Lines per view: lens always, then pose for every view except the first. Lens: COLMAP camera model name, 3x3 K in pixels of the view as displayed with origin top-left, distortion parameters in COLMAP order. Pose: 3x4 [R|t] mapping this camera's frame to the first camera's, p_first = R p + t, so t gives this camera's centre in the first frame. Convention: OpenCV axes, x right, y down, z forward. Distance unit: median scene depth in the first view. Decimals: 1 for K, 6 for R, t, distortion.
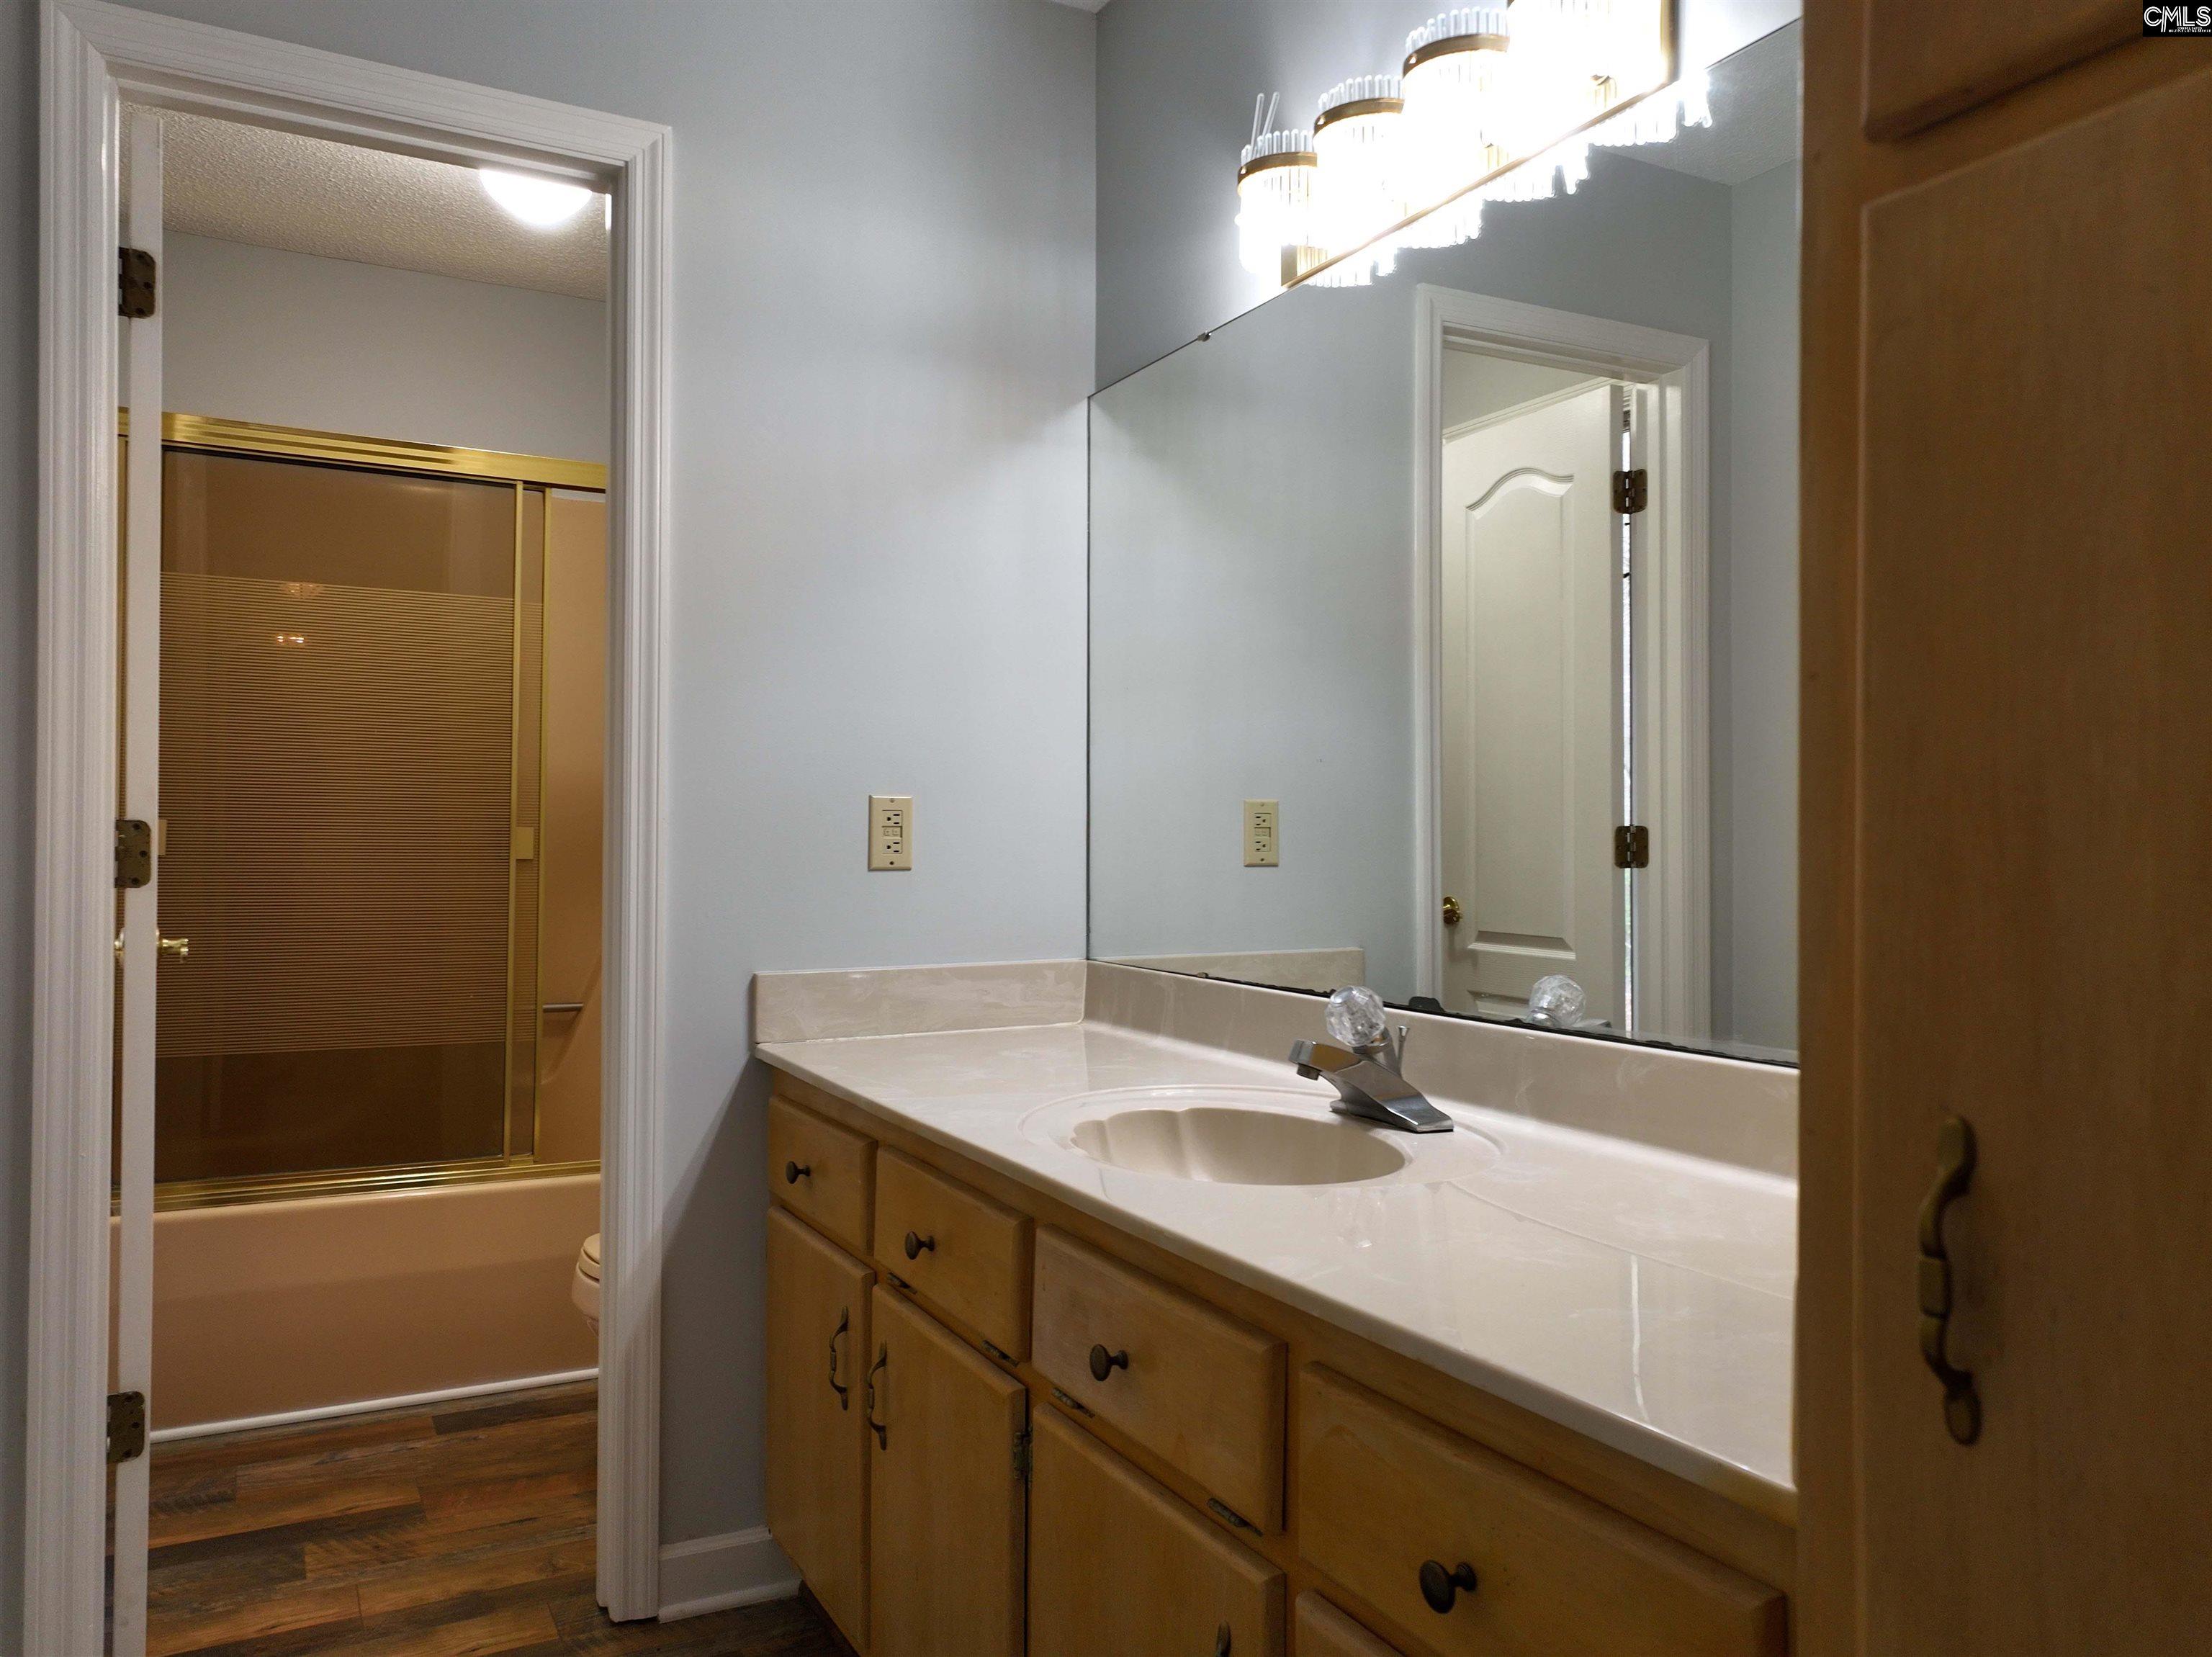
lens RADIAL K [[1555.5, 0, 1090.7], [0, 1555.5, 830.9], [0, 0, 1]] dist [0.003543, 0.008135]
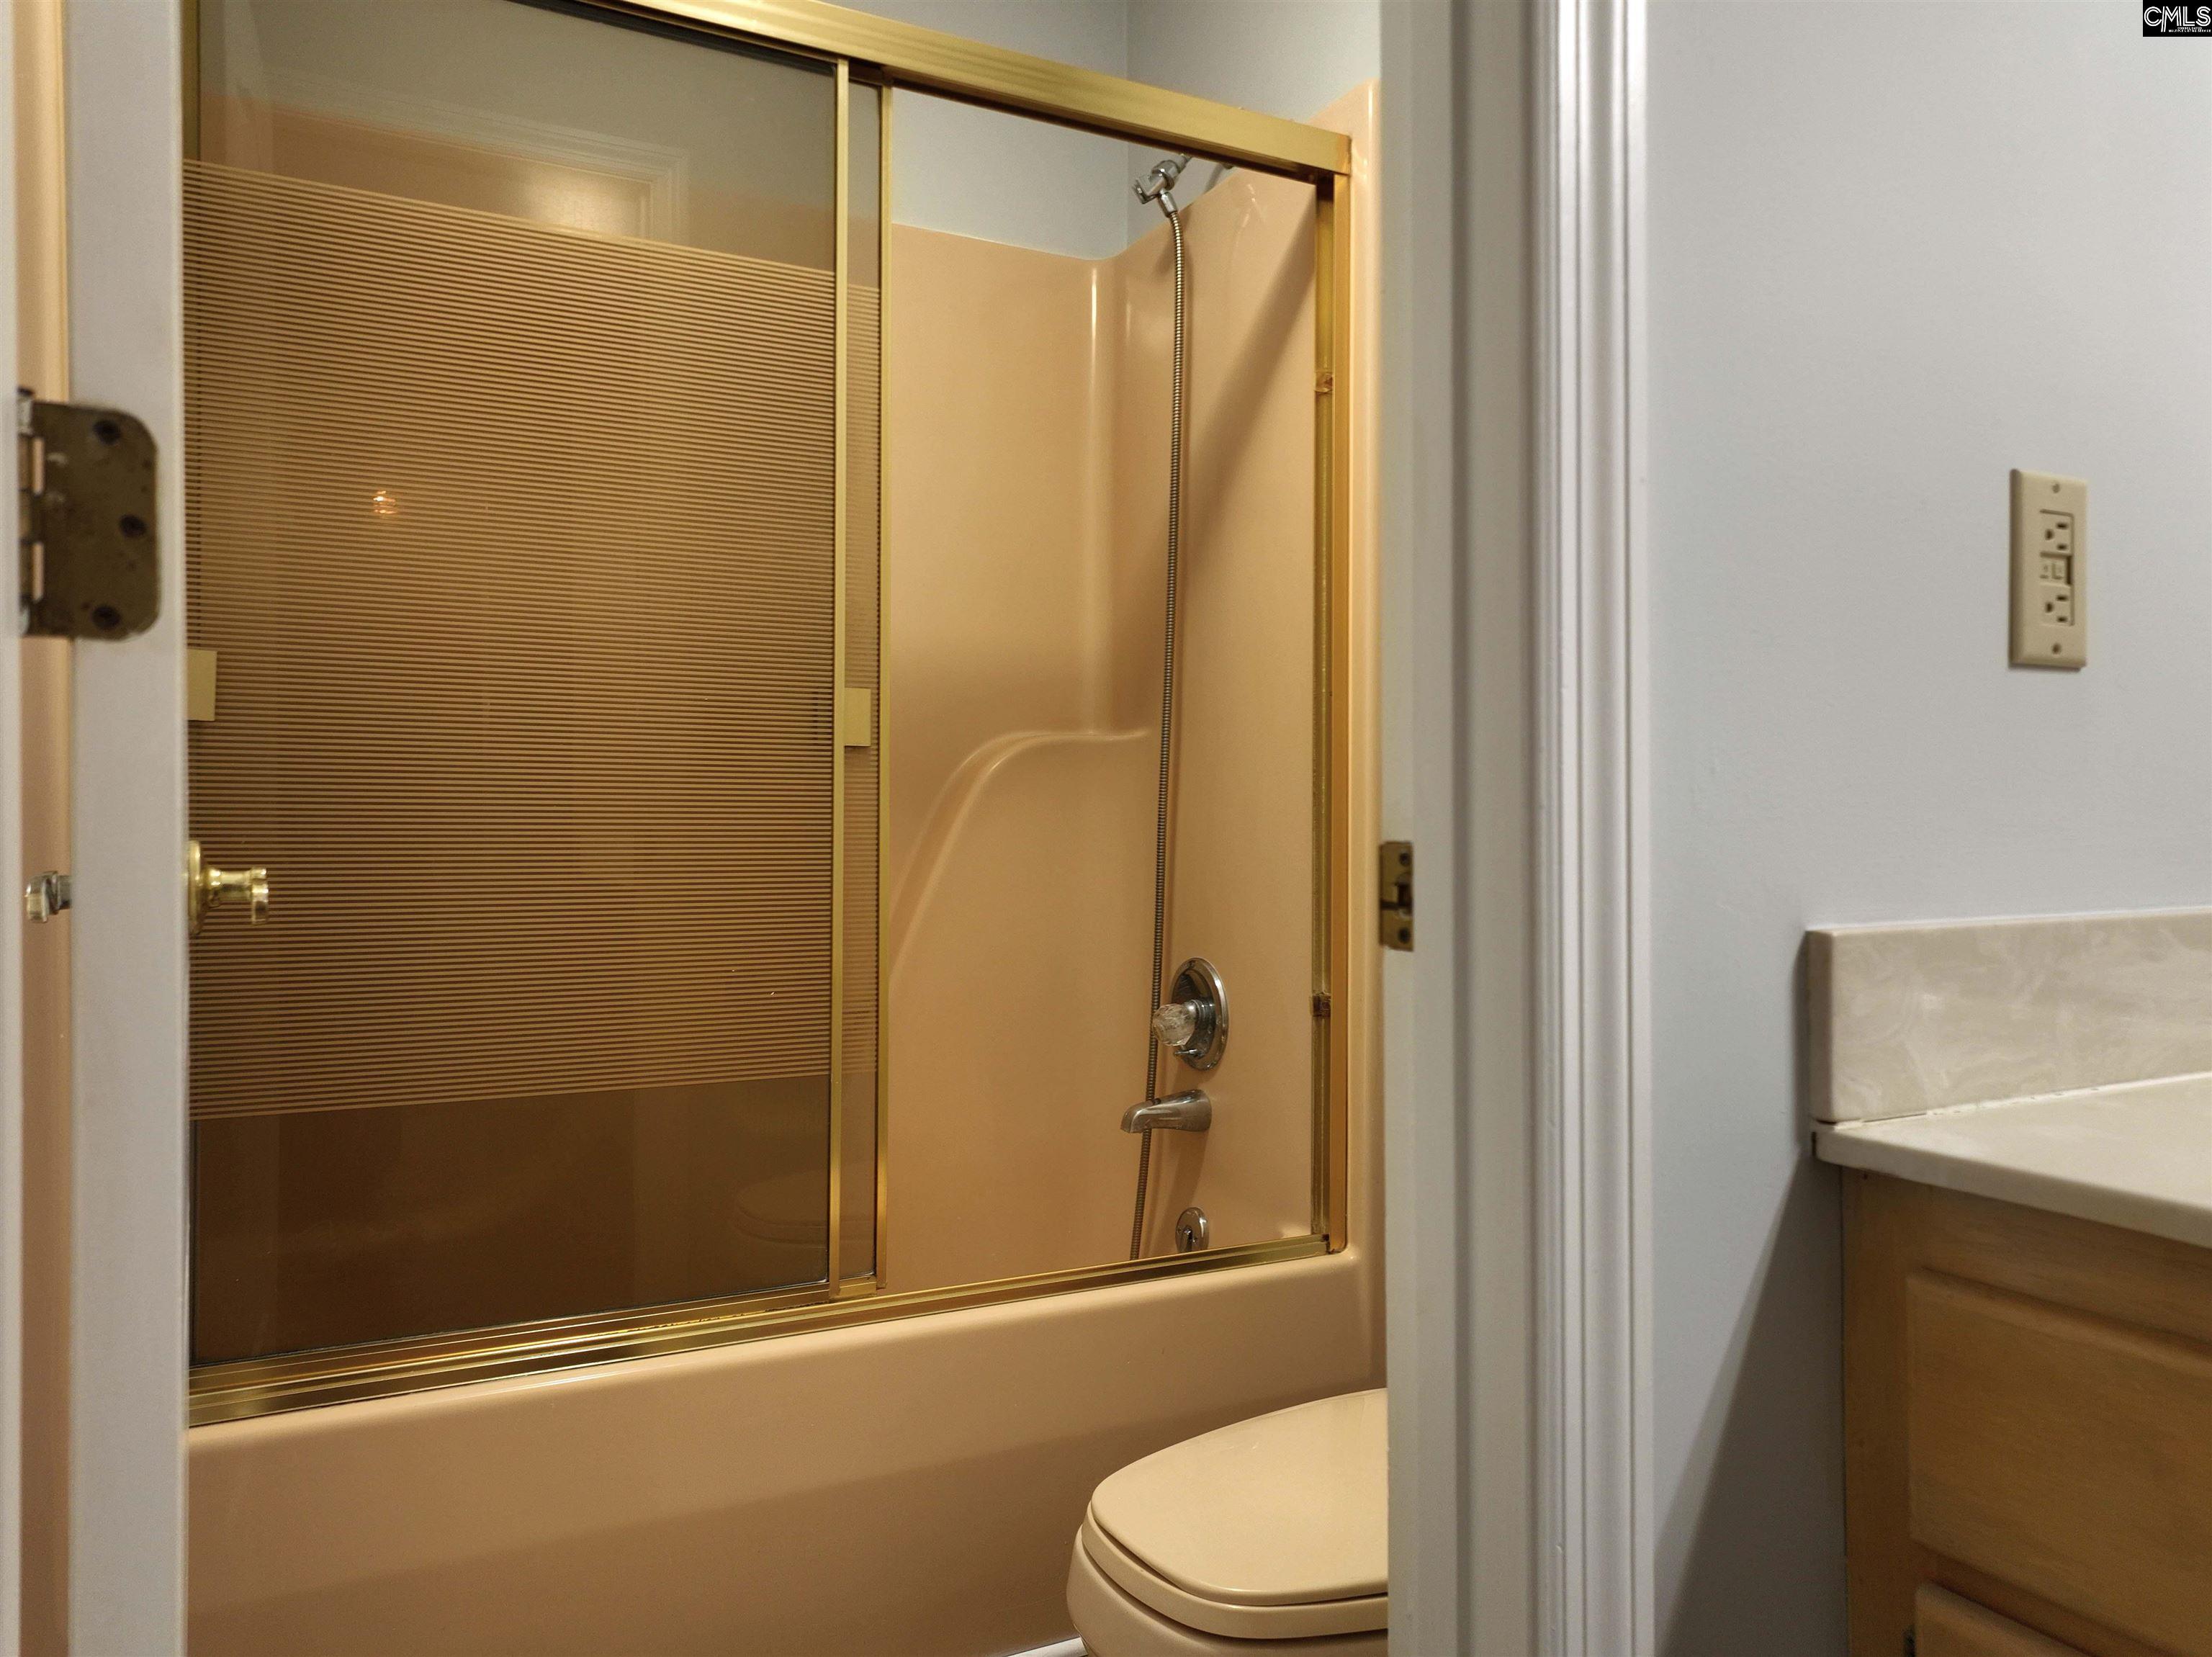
lens RADIAL K [[1555.5, 0, 1120.2], [0, 1555.5, 827.3], [0, 0, 1]] dist [0.003543, 0.008135]
pose [[0.999900, -0.008967, -0.010940, -0.360418], [0.009019, 0.999948, 0.004720, 0.061922], [0.010897, -0.004818, 0.999929, 0.608804]]
